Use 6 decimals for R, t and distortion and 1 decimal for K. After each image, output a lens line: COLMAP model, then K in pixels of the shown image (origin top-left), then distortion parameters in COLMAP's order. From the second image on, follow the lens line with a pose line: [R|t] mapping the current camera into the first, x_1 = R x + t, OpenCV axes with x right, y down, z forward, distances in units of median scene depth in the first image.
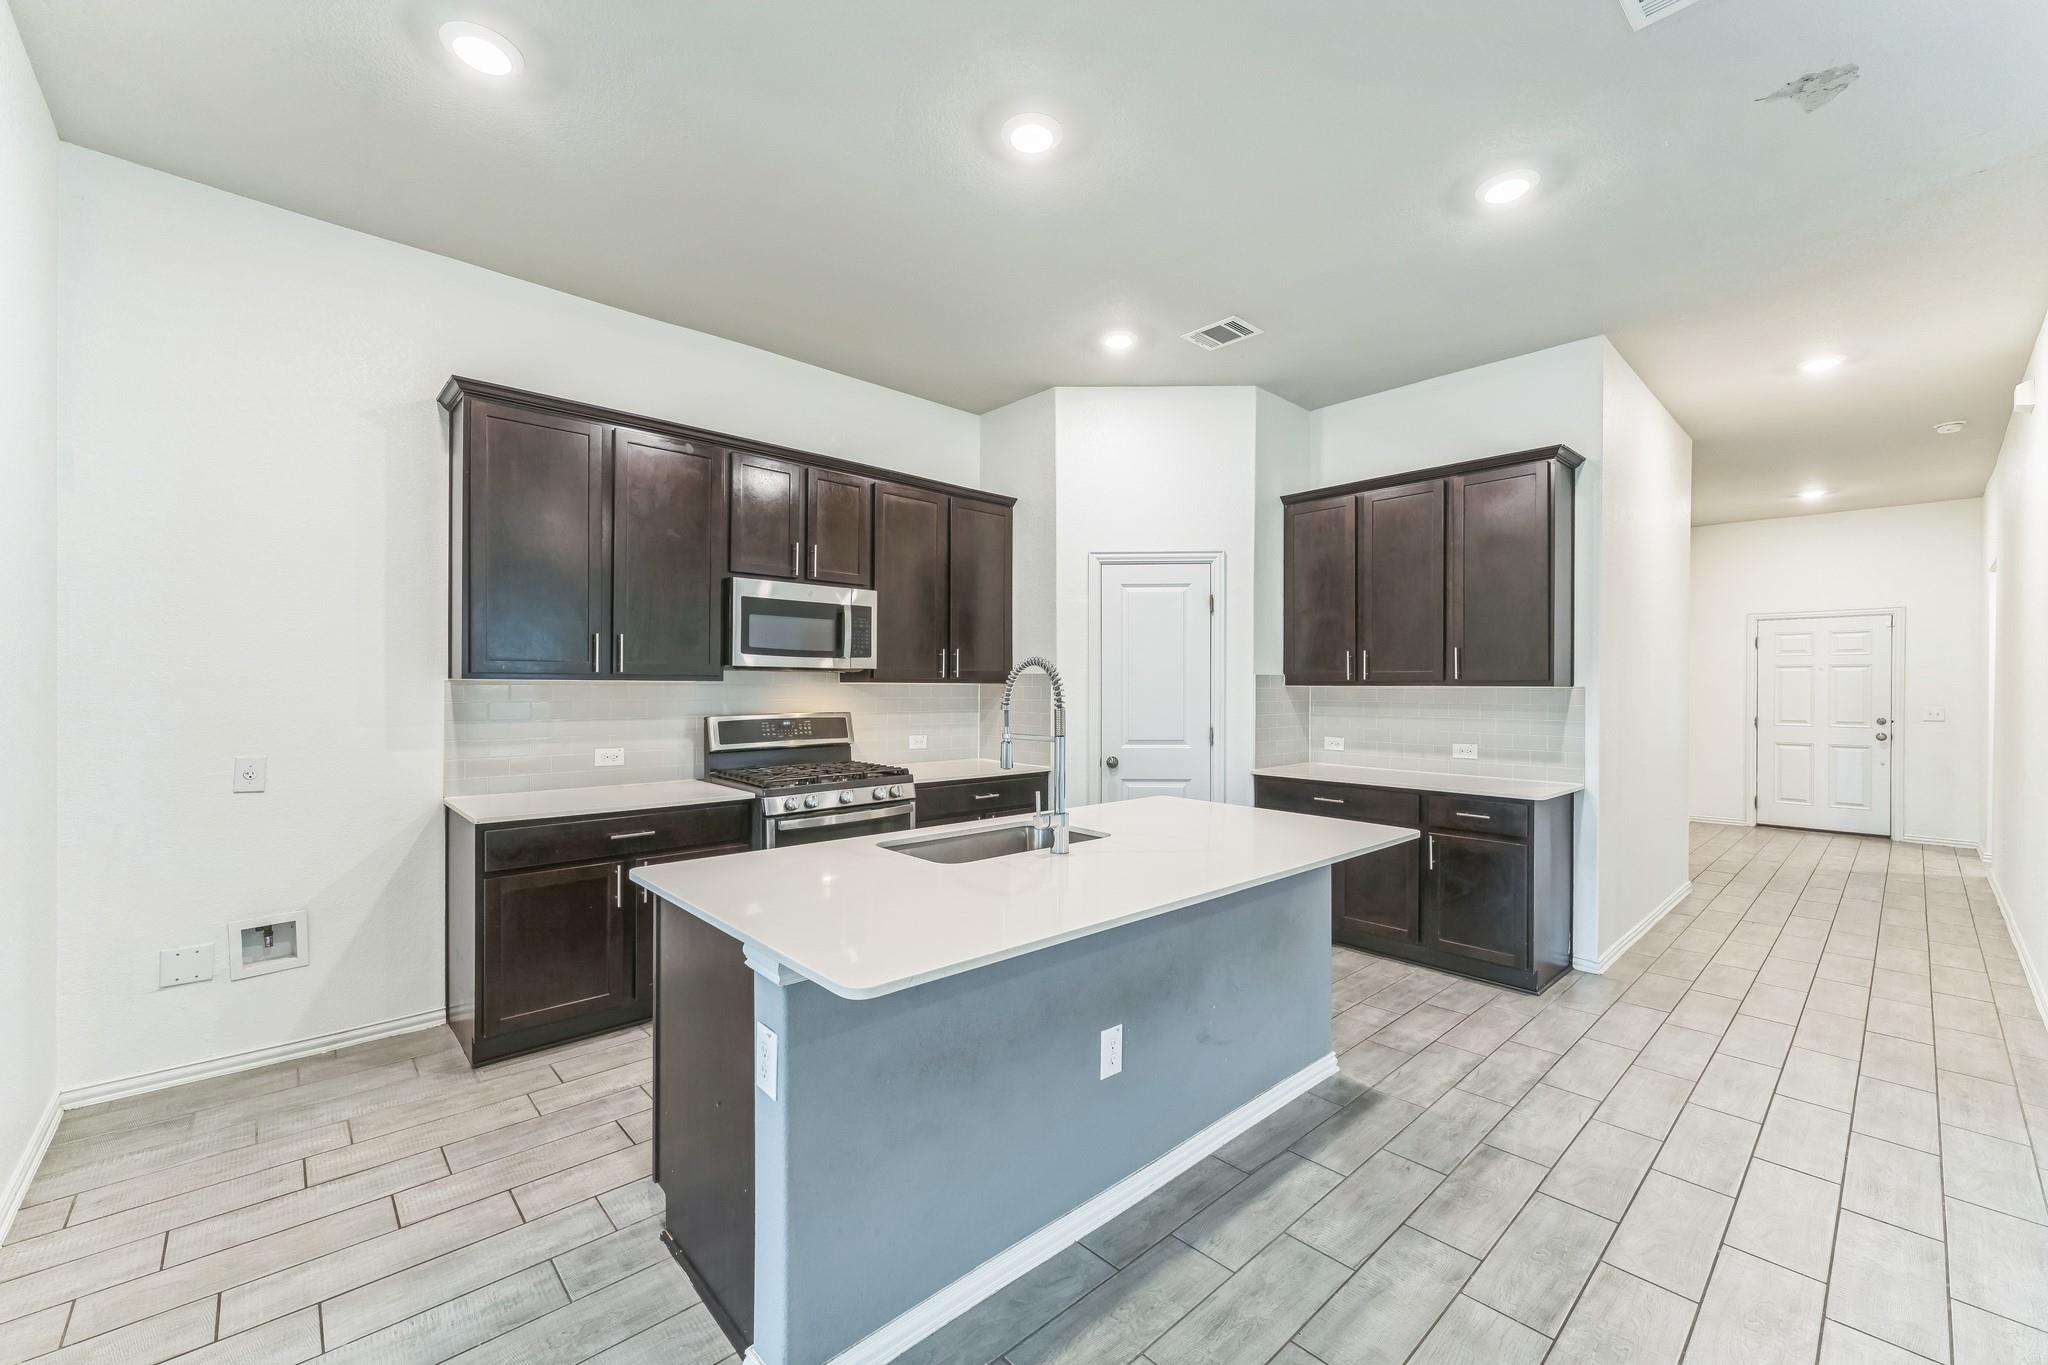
lens RADIAL K [[822.9, 0, 1026.1], [0, 822.9, 686.9], [0, 0, 1]] dist [0.000774, 0.000160]
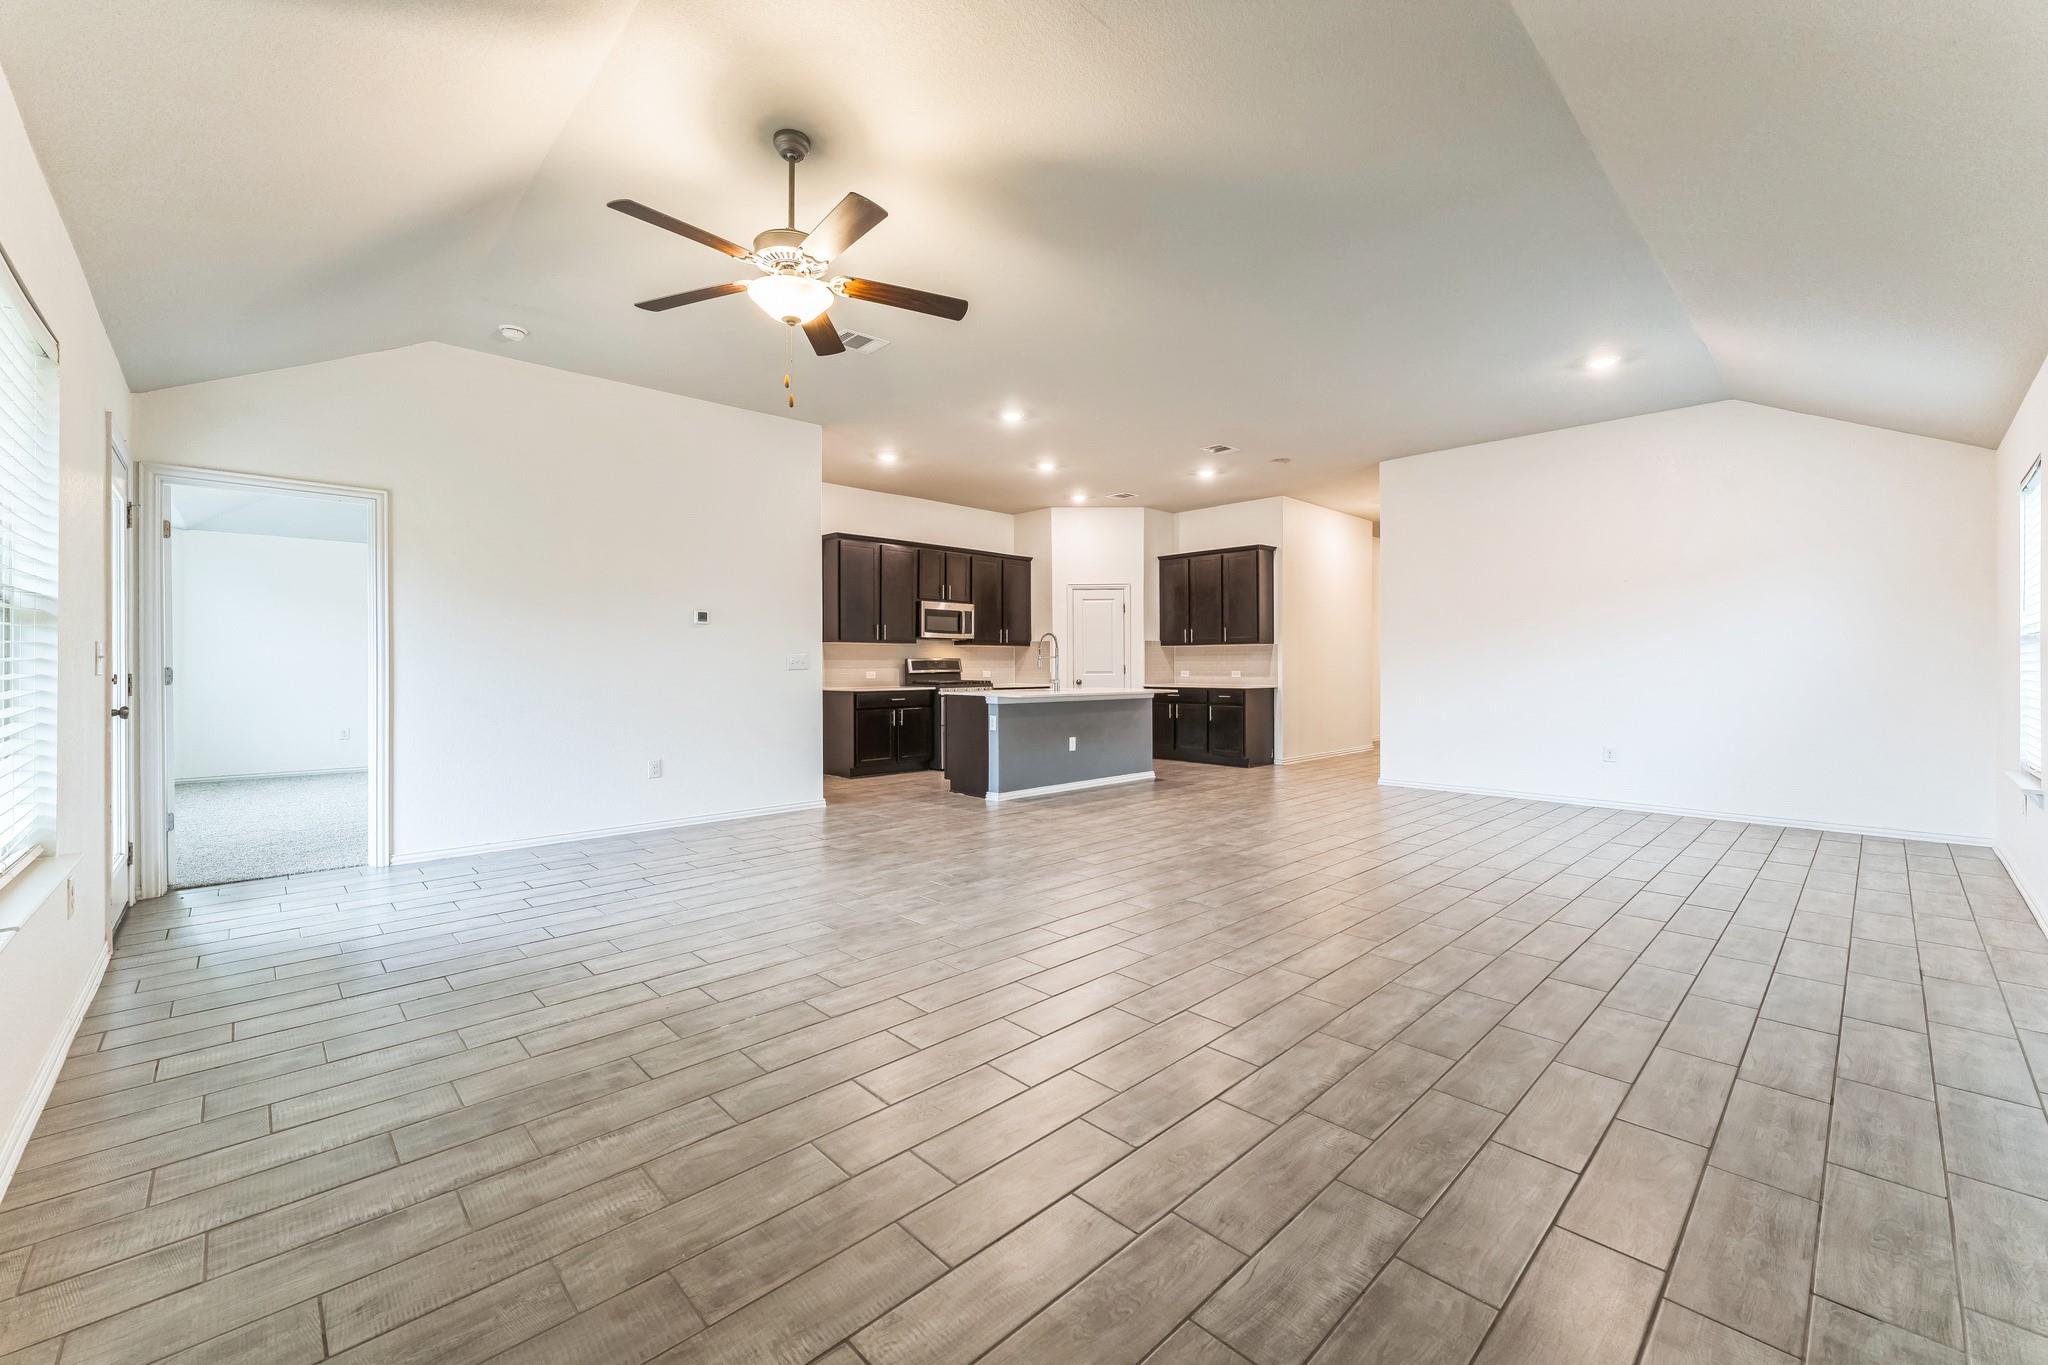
lens RADIAL K [[822.9, 0, 1008.7], [0, 822.9, 671.8], [0, 0, 1]] dist [0.000774, 0.000160]
pose [[0.999983, -0.005833, 0.000215, -0.085984], [0.005830, 0.999921, 0.011145, 0.045165], [-0.000280, -0.011144, 0.999938, -1.277707]]
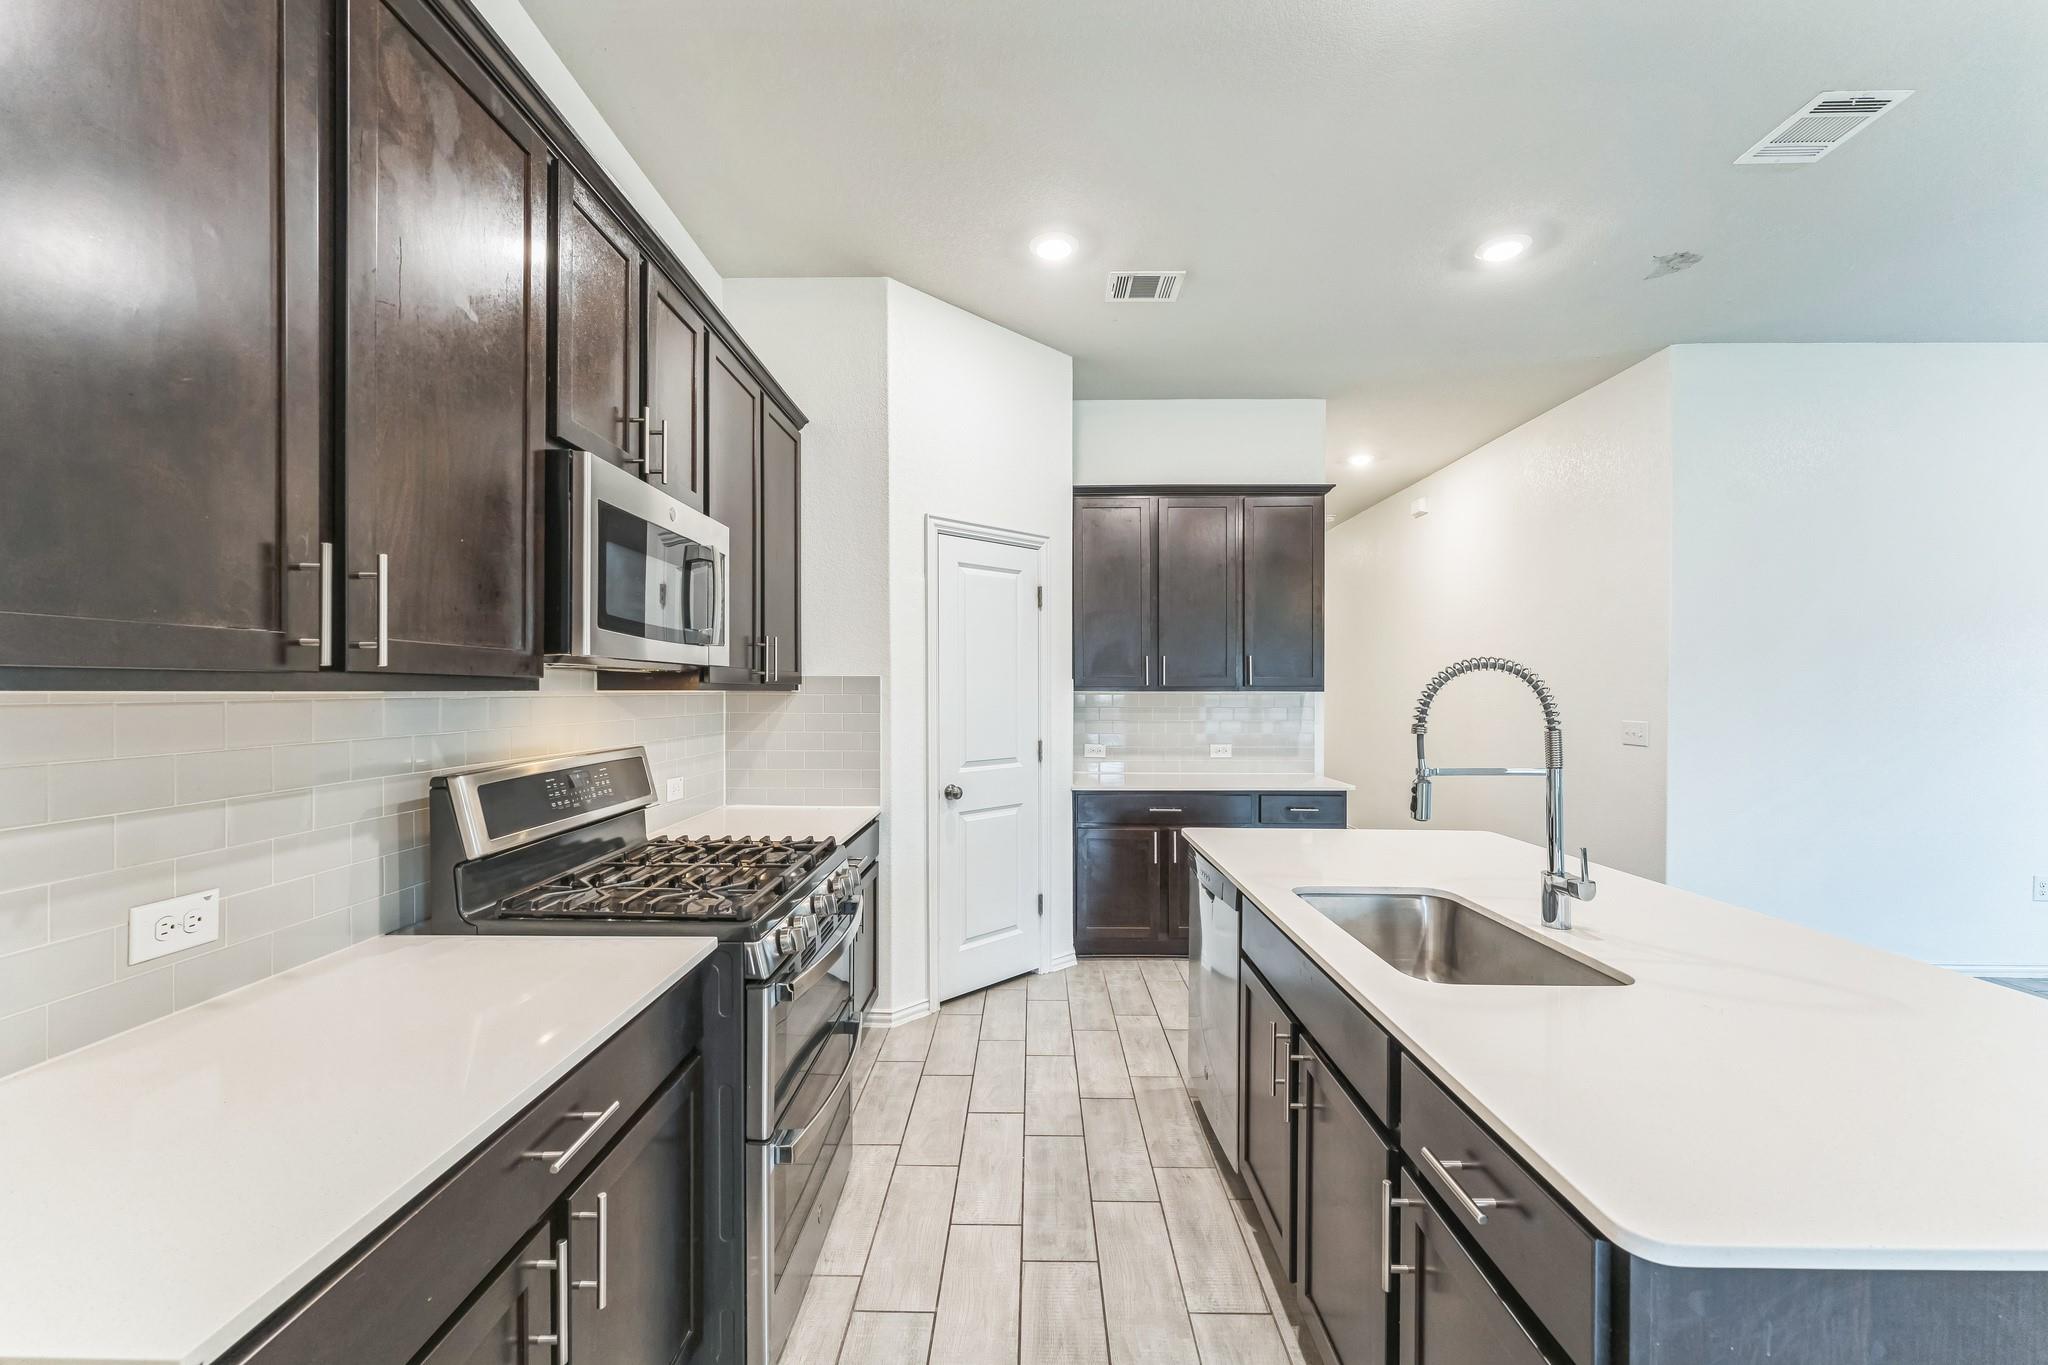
lens RADIAL K [[822.9, 0, 1016.3], [0, 822.9, 686.0], [0, 0, 1]] dist [0.000774, 0.000160]
pose [[0.690559, -0.001605, 0.723274, -0.451297], [0.002131, 0.999998, 0.000185, -0.008328], [-0.723273, 0.001414, 0.690561, 0.466963]]
